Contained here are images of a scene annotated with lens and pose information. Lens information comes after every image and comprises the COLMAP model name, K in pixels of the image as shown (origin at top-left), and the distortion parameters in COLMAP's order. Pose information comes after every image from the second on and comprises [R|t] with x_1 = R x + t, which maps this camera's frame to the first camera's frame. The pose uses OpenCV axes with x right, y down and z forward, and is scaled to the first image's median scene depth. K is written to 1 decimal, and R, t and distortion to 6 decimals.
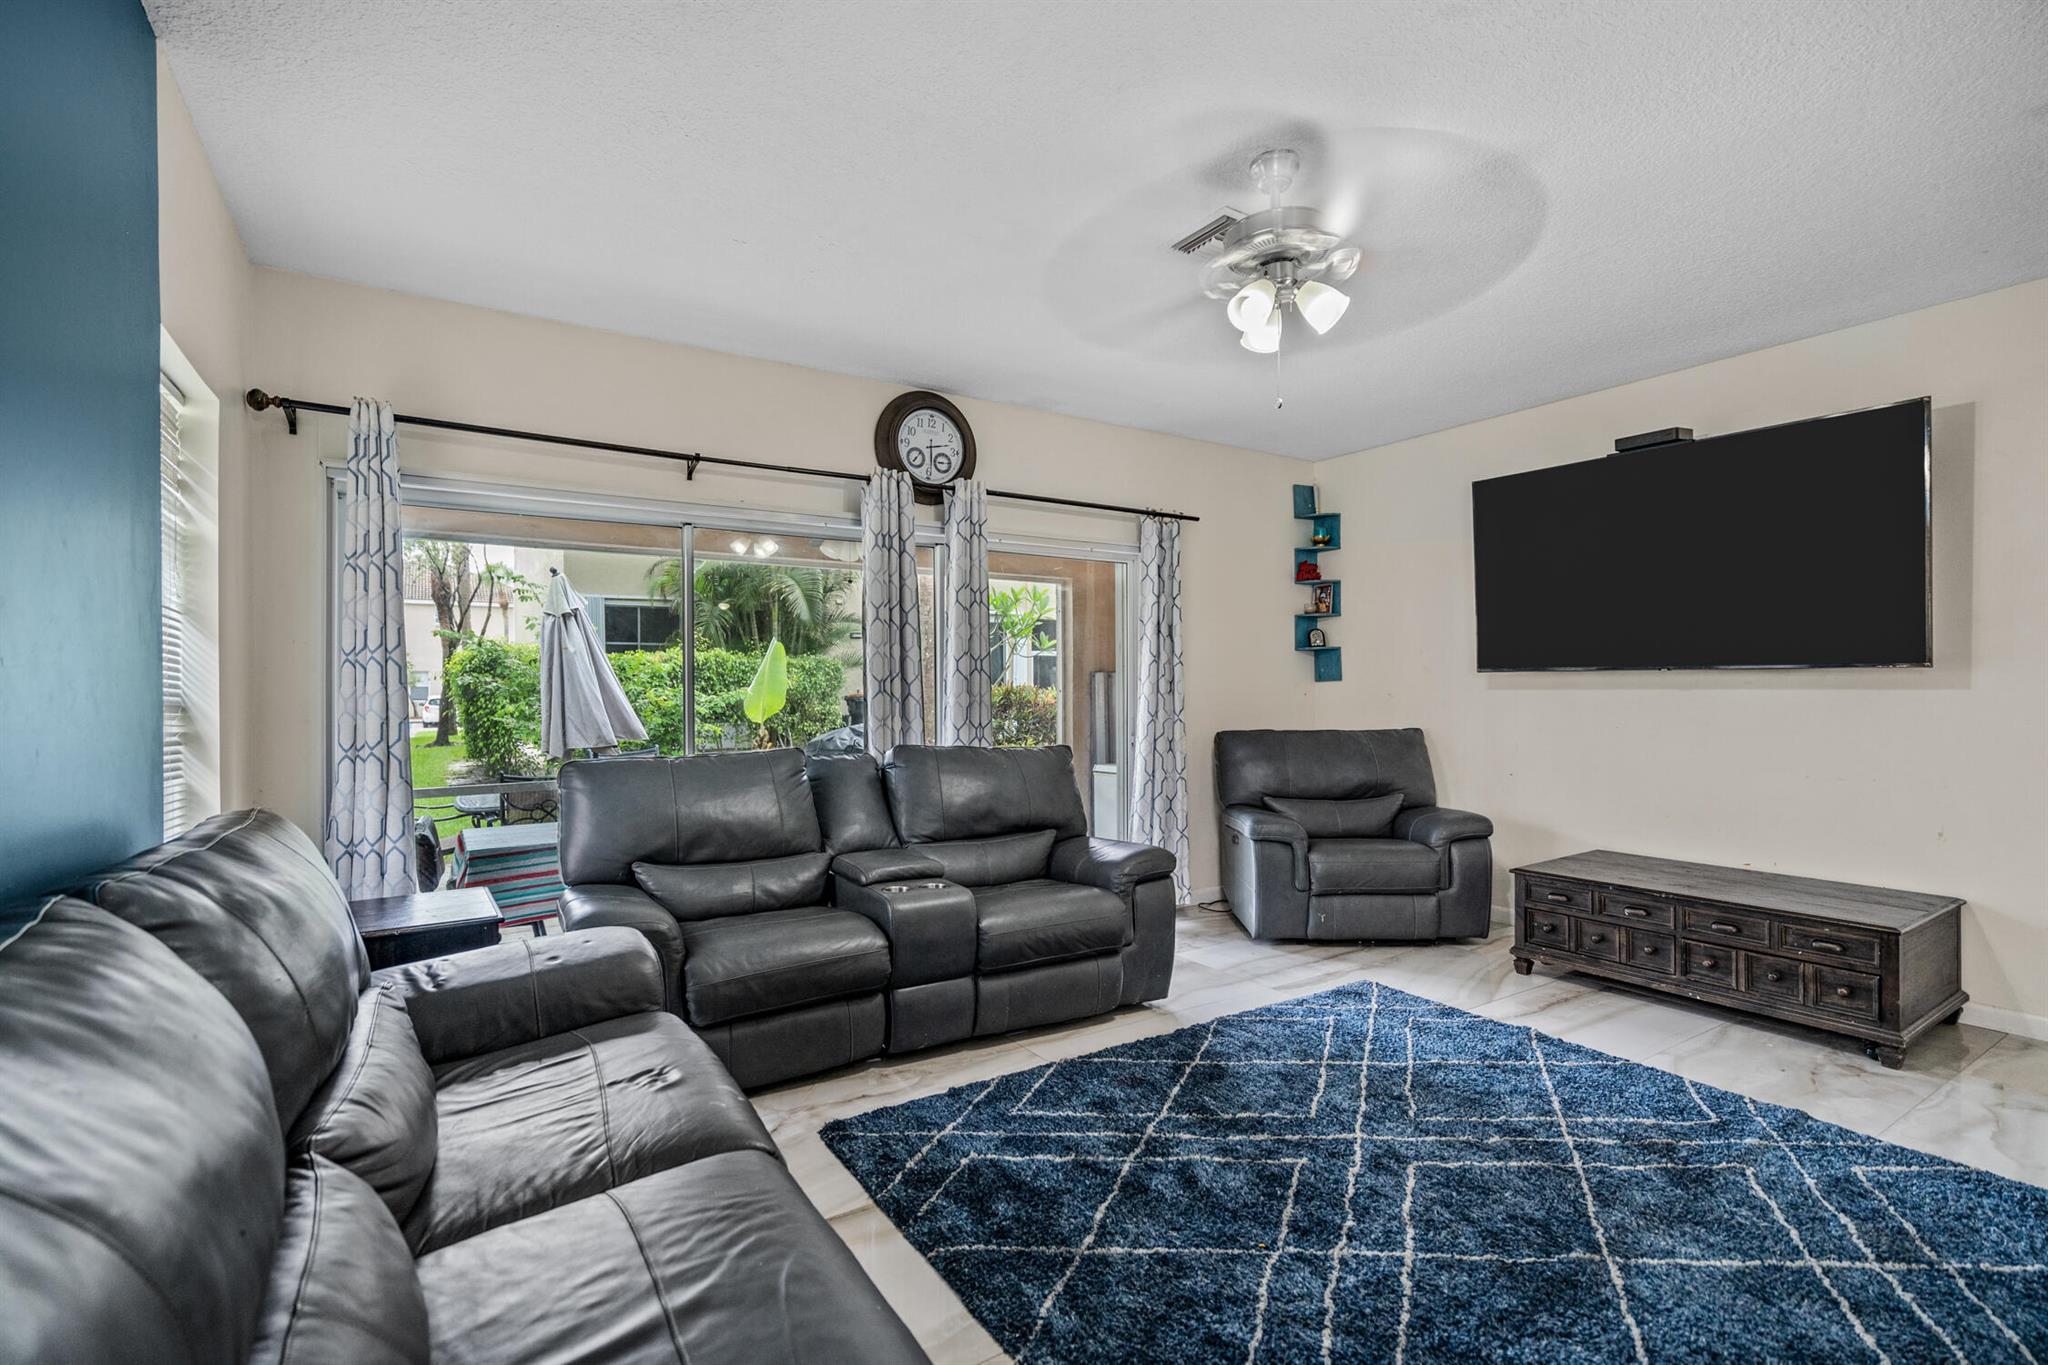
lens RADIAL K [[930.1, 0, 1023.5], [0, 930.1, 687.4], [0, 0, 1]] dist [-0.000761, 0.000591]
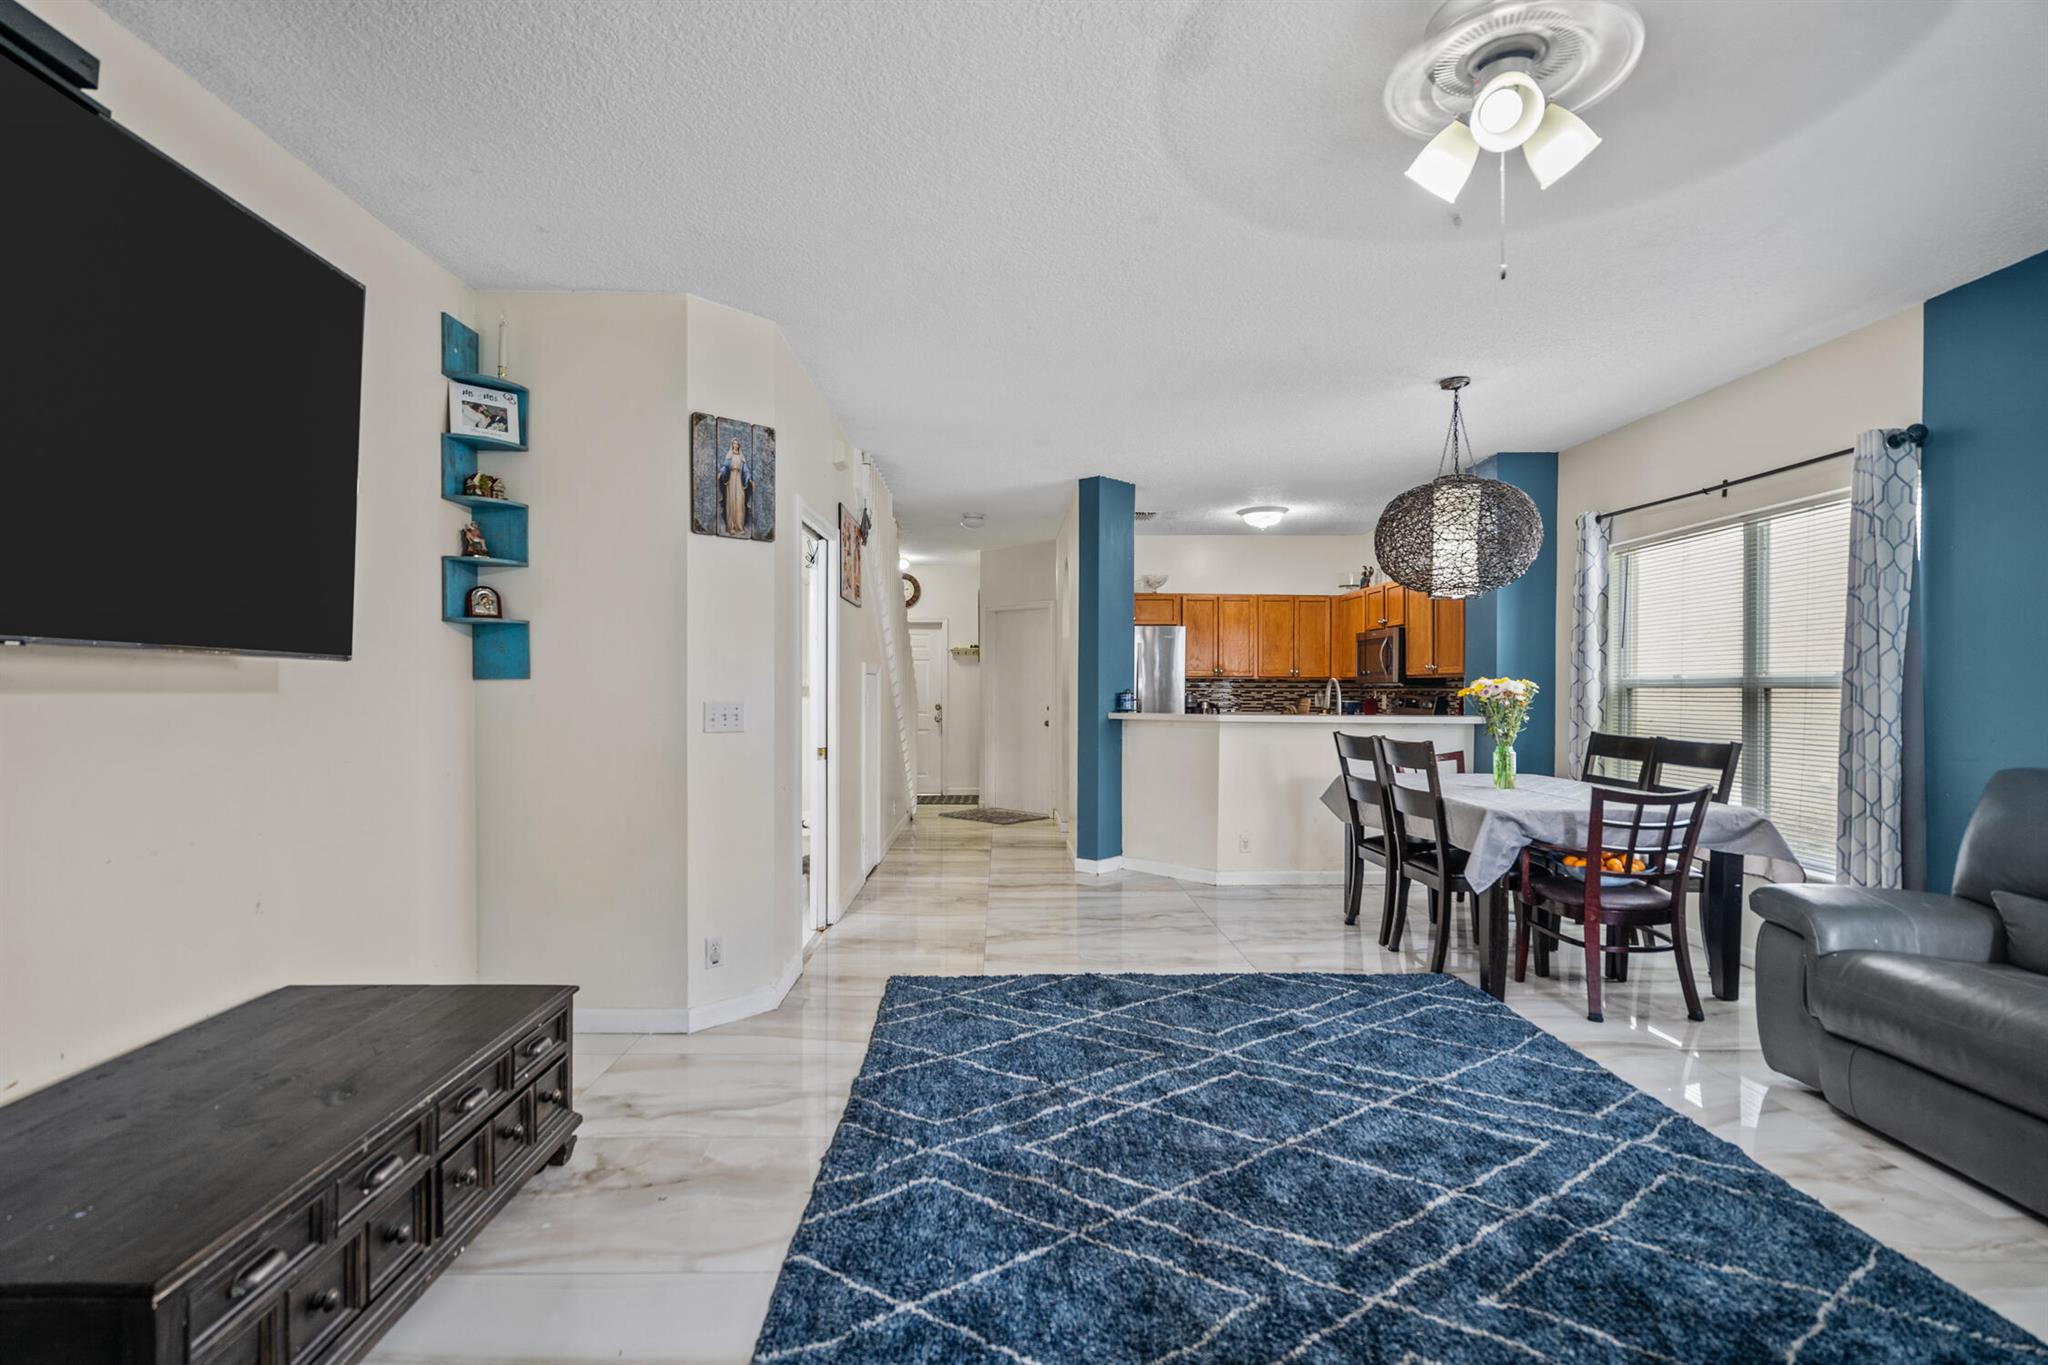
lens RADIAL K [[941.0, 0, 1010.7], [0, 941.0, 692.1], [0, 0, 1]] dist [-0.001344, -0.000115]
pose [[-0.848604, -0.001796, 0.529026, 0.152702], [-0.000238, 0.999995, 0.003013, 0.000232], [-0.529029, 0.002431, -0.848600, 1.276820]]
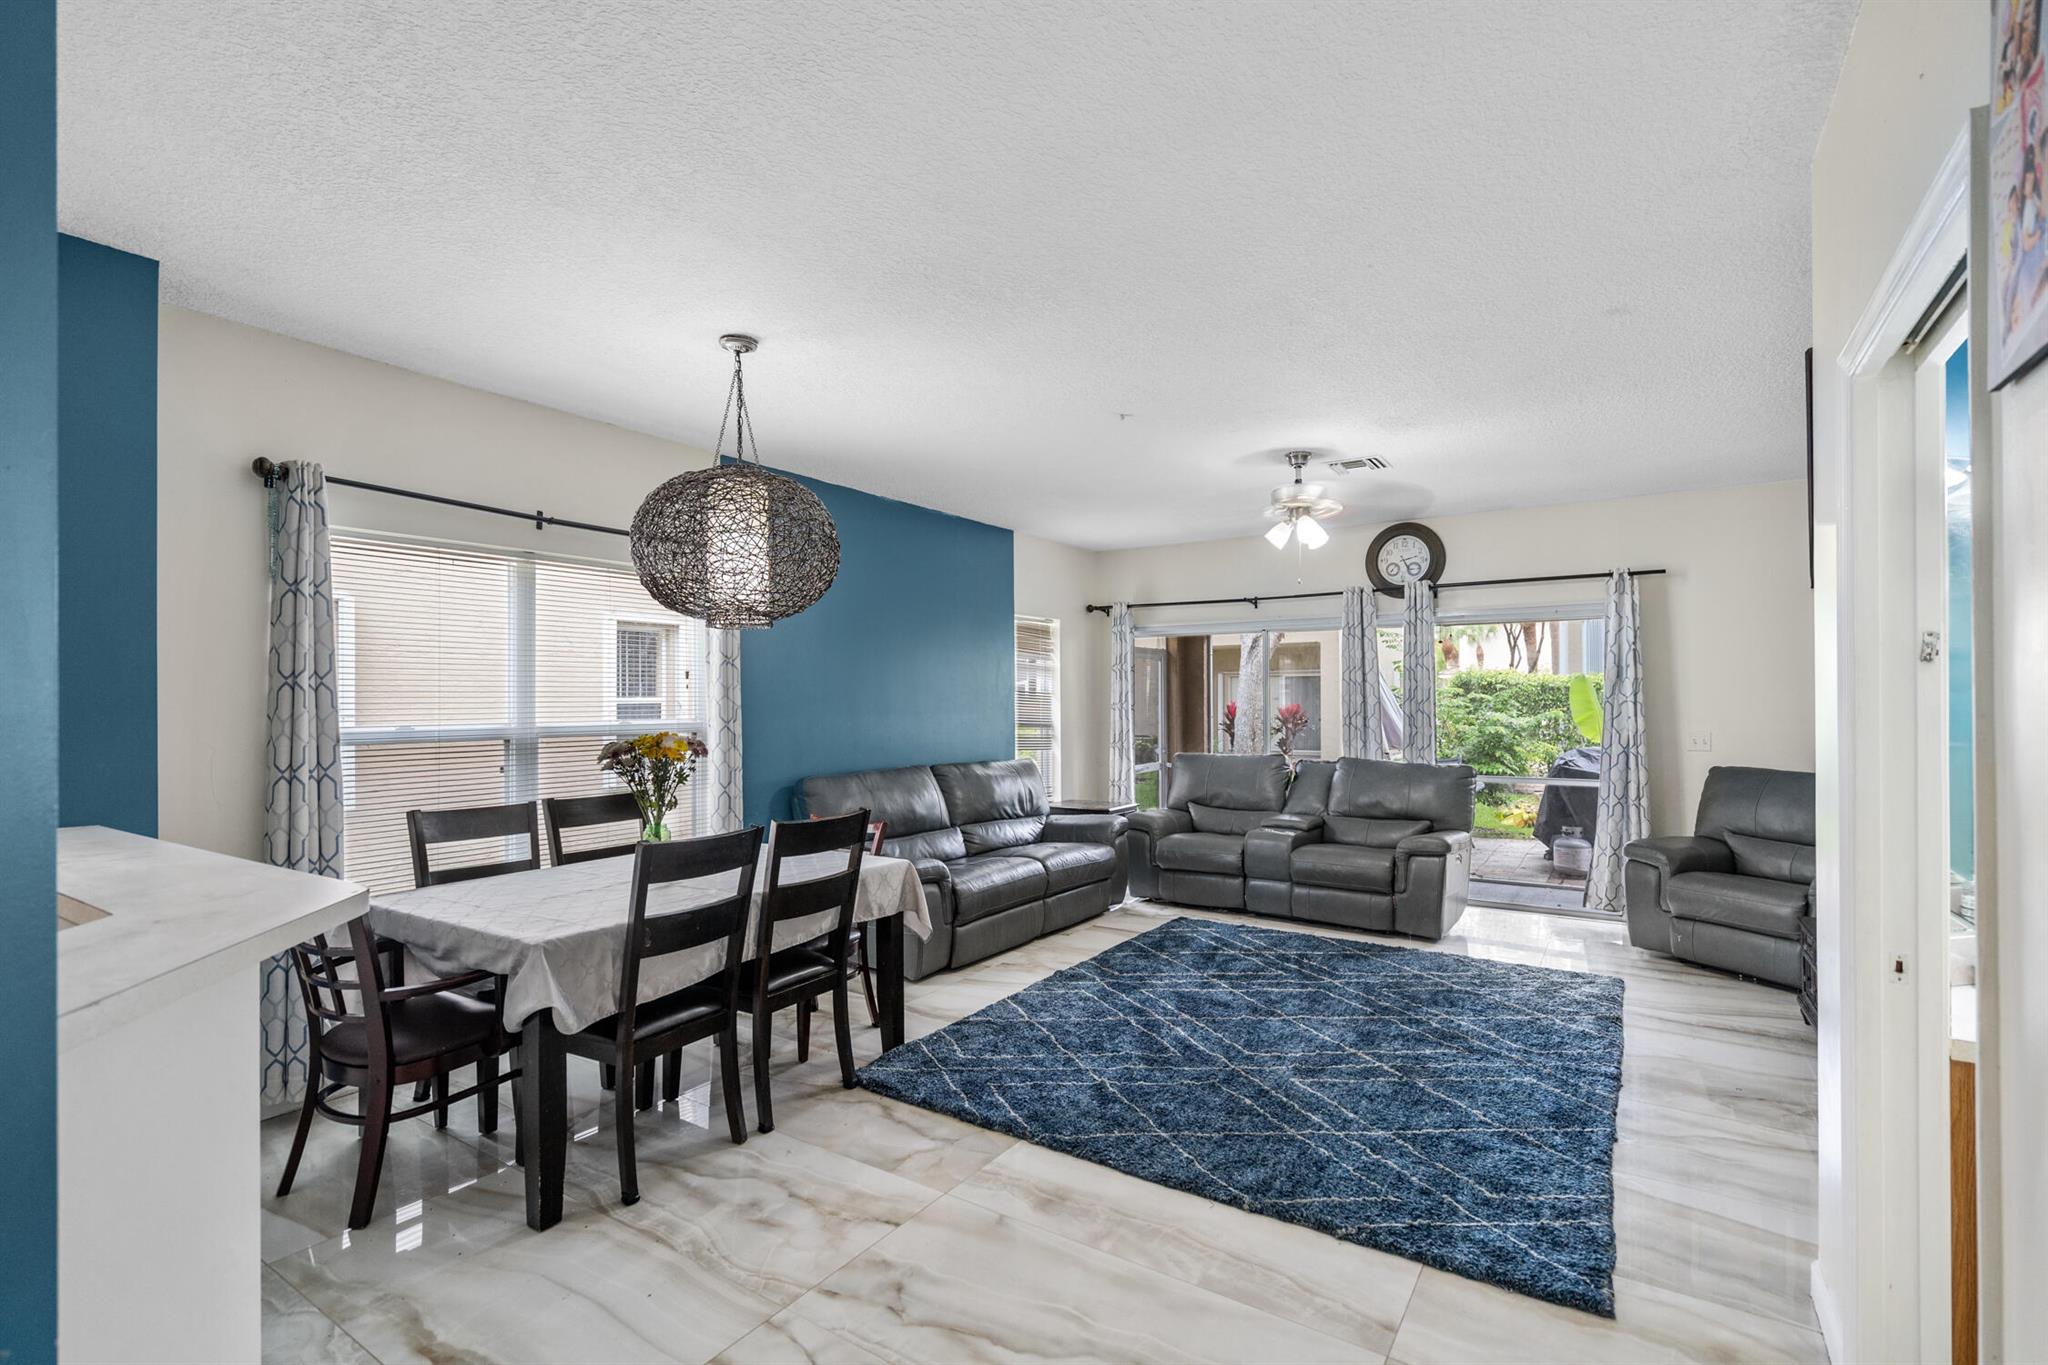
lens RADIAL K [[936.5, 0, 1028.0], [0, 936.5, 693.6], [0, 0, 1]] dist [-0.001484, 0.000052]
pose [[0.407247, -0.003961, -0.913310, 1.279738], [0.002391, 0.999992, -0.003270, -0.051295], [0.913315, -0.000852, 0.407253, -0.200958]]
